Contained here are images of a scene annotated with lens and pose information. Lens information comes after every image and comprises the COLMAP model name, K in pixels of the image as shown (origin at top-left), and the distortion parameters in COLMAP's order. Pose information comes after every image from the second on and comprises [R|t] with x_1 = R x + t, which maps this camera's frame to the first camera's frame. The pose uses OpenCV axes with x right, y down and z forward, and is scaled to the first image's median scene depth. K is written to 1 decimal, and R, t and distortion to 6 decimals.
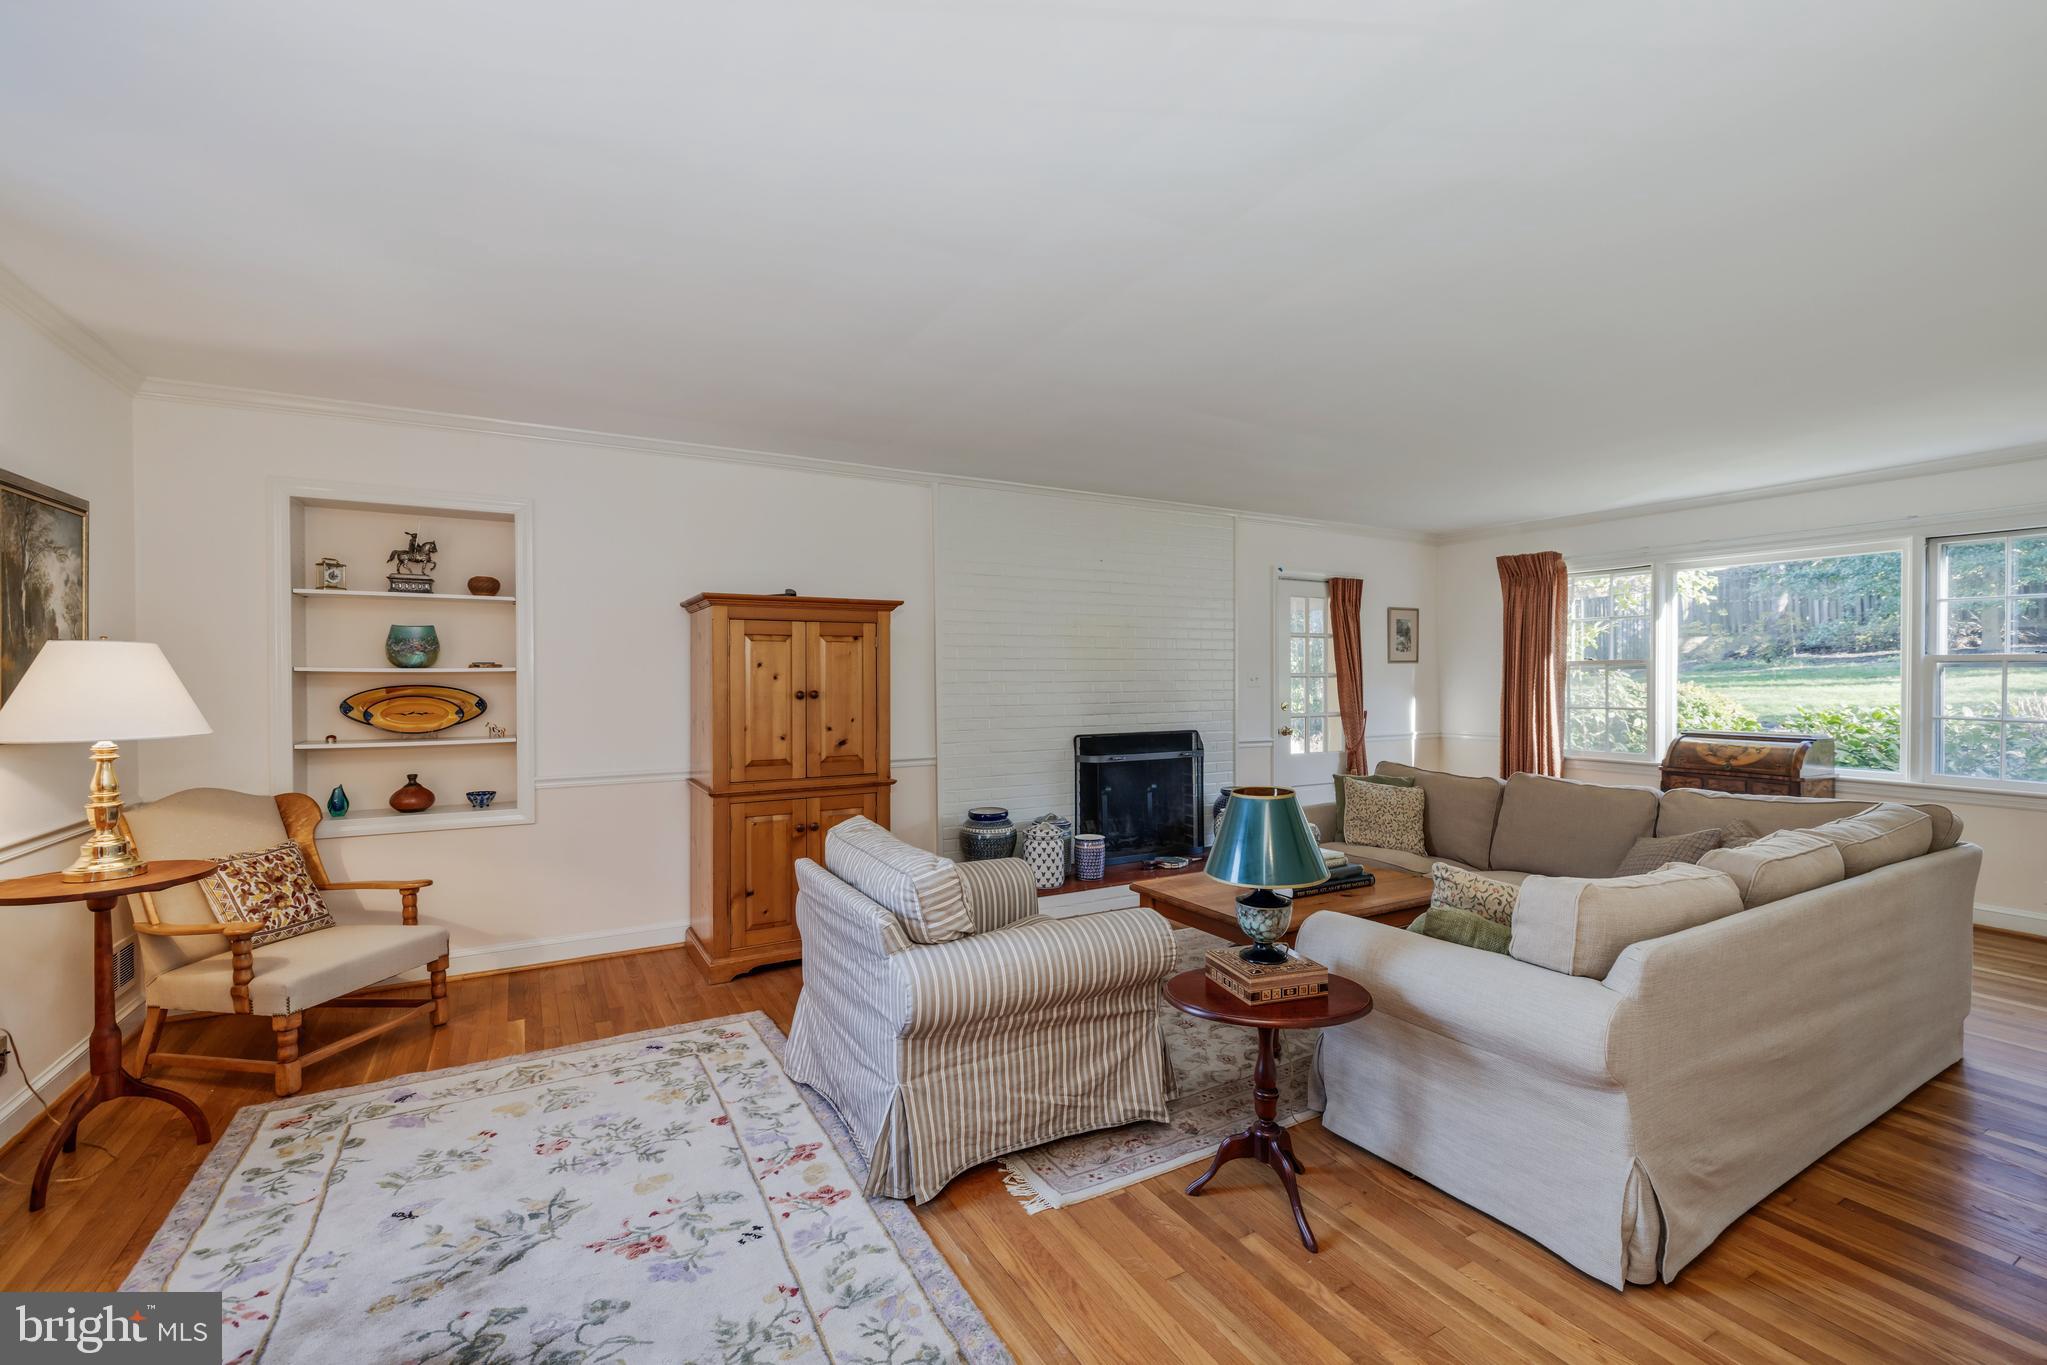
lens RADIAL K [[871.6, 0, 1028.4], [0, 871.6, 680.7], [0, 0, 1]] dist [0.000837, -0.000162]
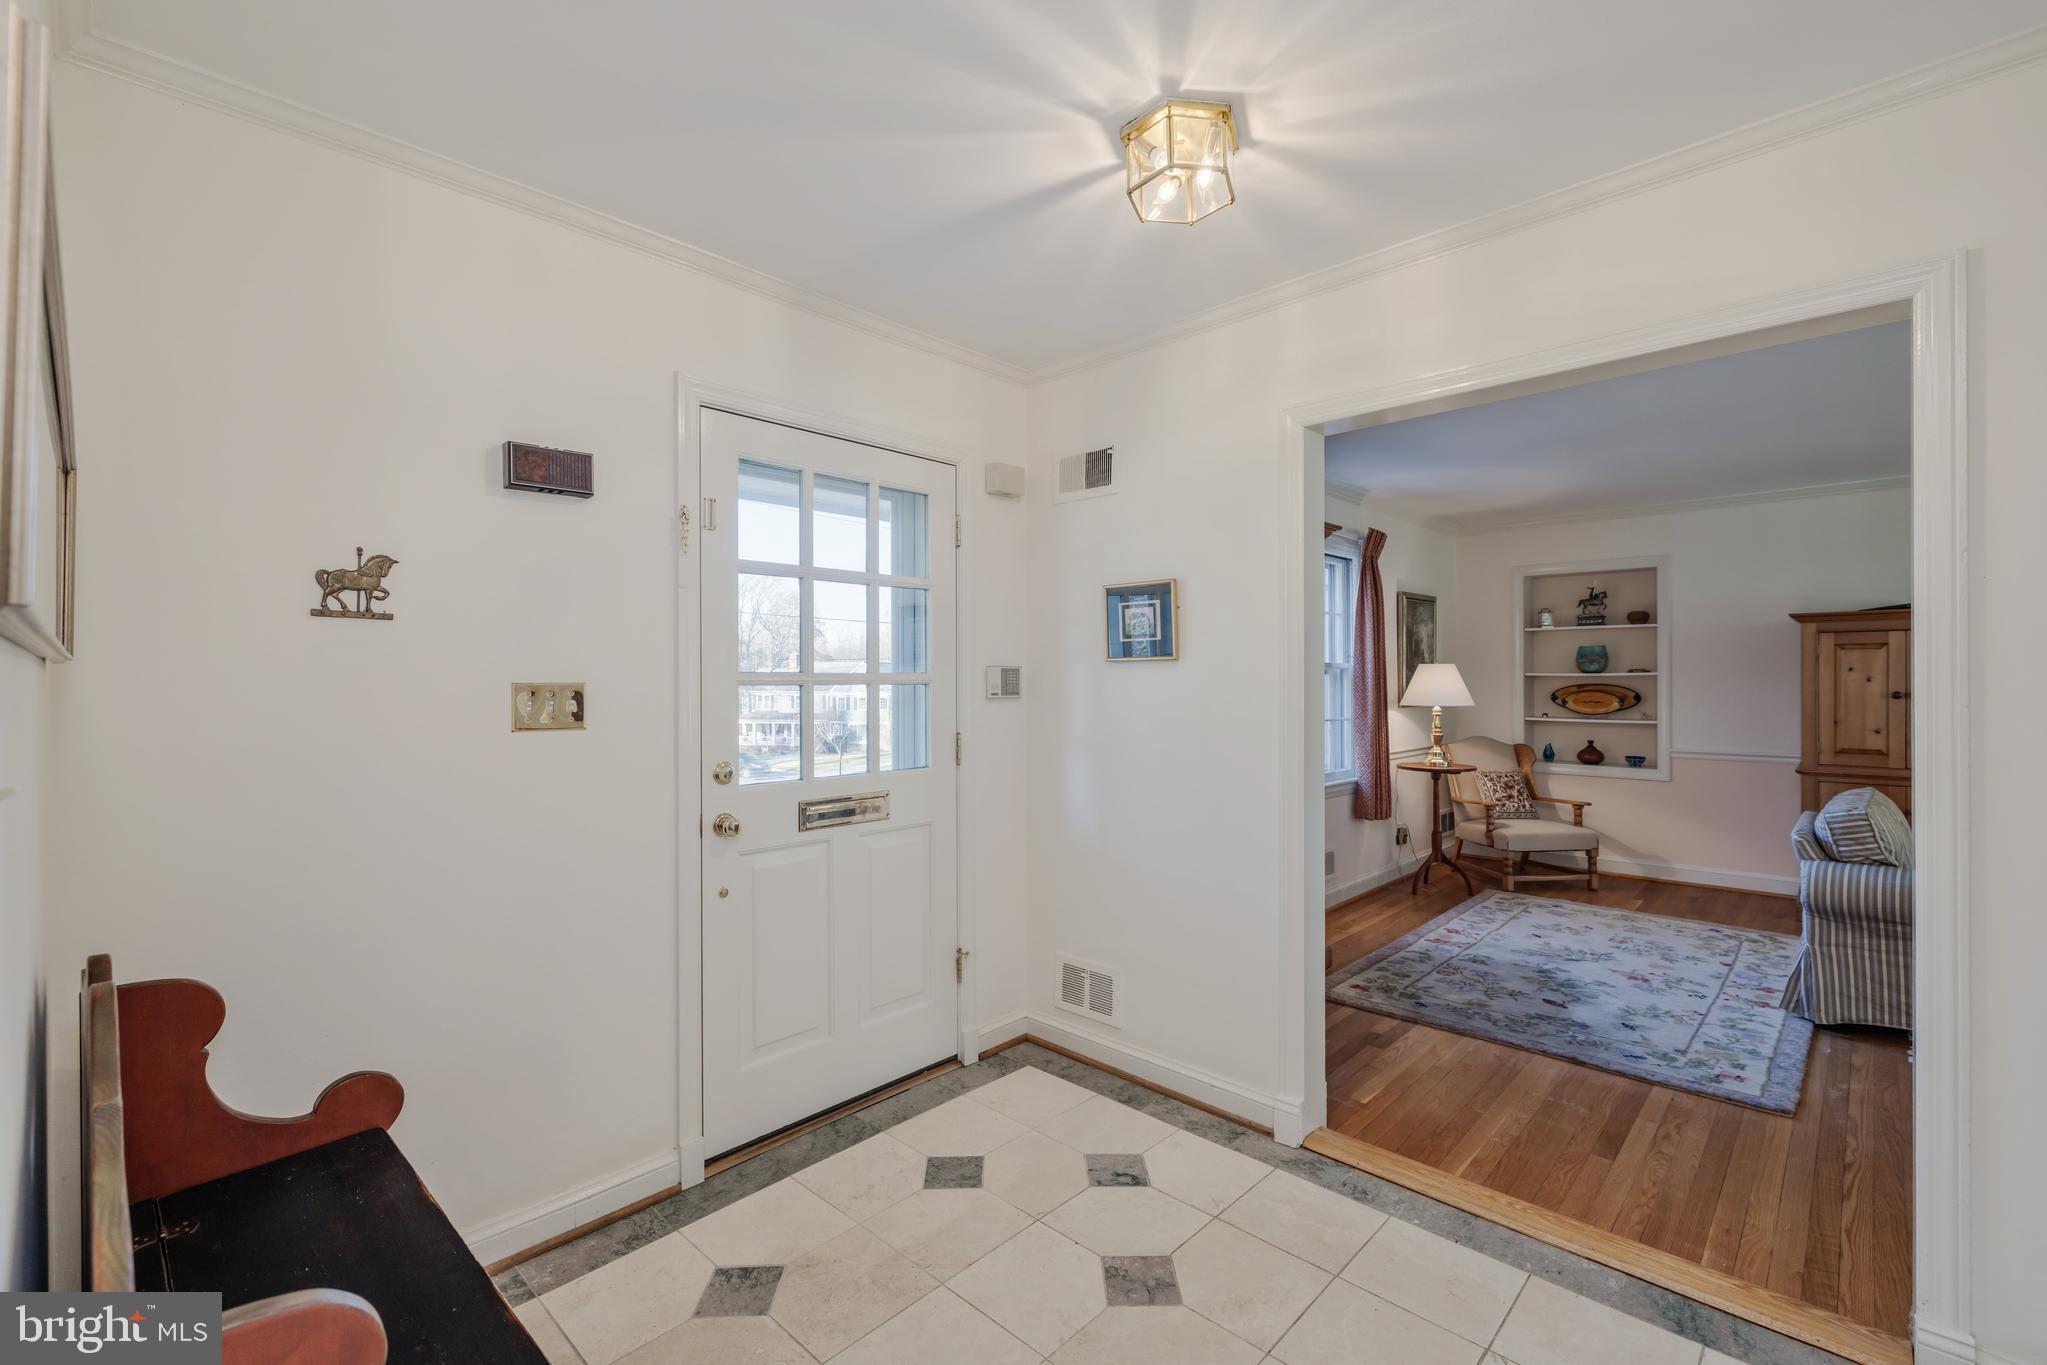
lens RADIAL K [[875.3, 0, 1024.7], [0, 875.3, 680.8], [0, 0, 1]] dist [0.000247, 0.000113]
pose [[0.277863, 0.004507, -0.960610, 0.545410], [-0.003204, 0.999988, 0.003765, -0.003302], [0.960615, 0.002032, 0.277874, -0.437505]]
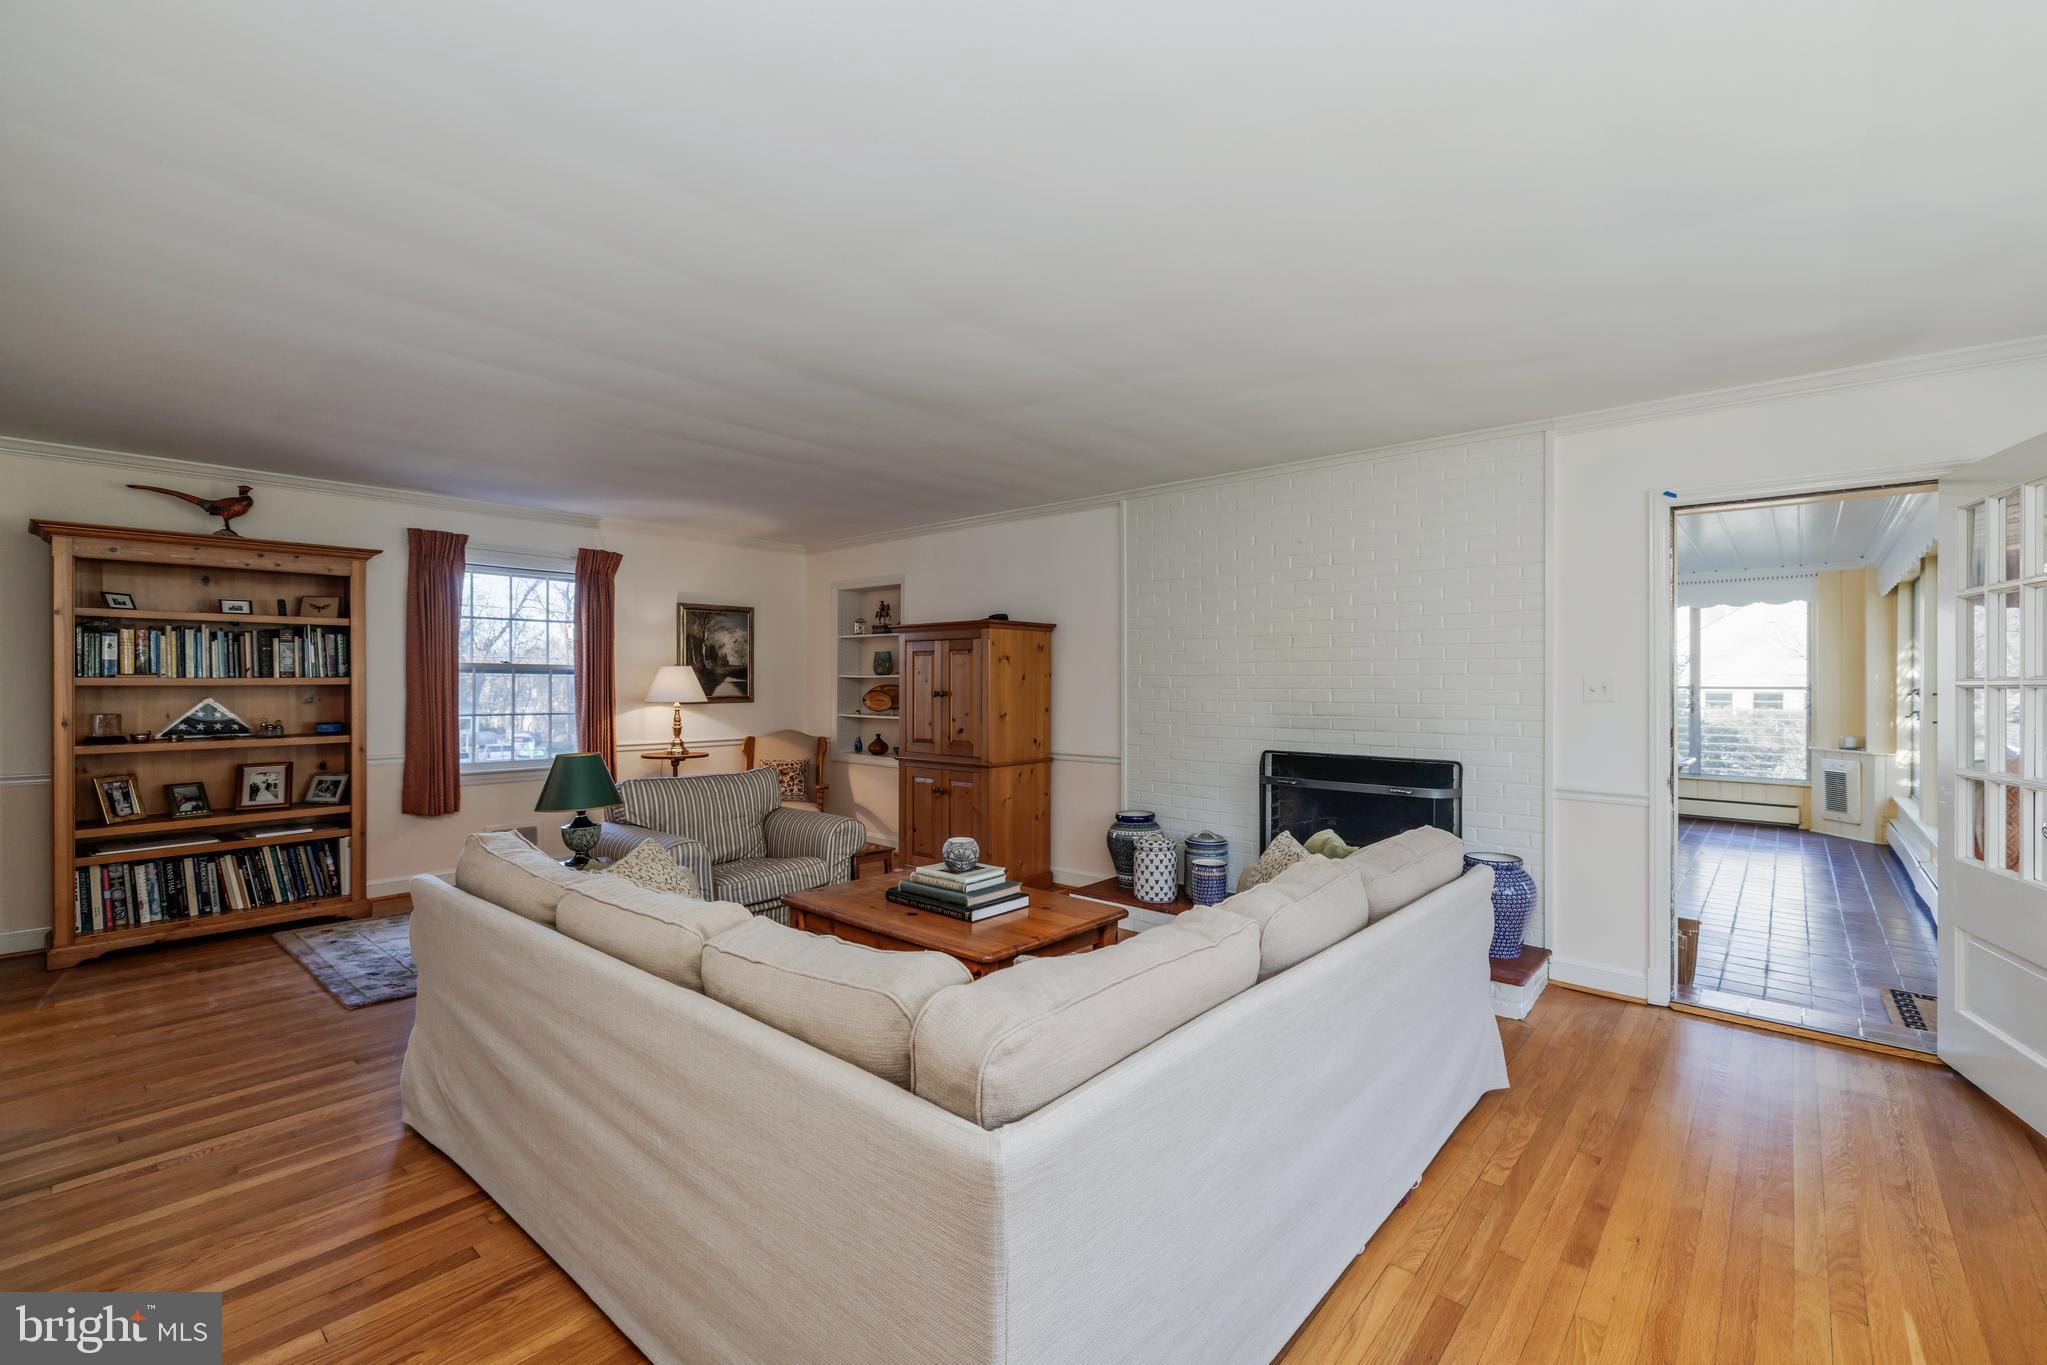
lens RADIAL K [[871.6, 0, 1028.4], [0, 871.6, 680.7], [0, 0, 1]] dist [0.000837, -0.000162]
pose [[0.329819, 0.000866, -0.944044, 1.140835], [-0.011115, 0.999934, -0.002966, -0.001883], [0.943979, 0.011471, 0.329807, 0.711683]]
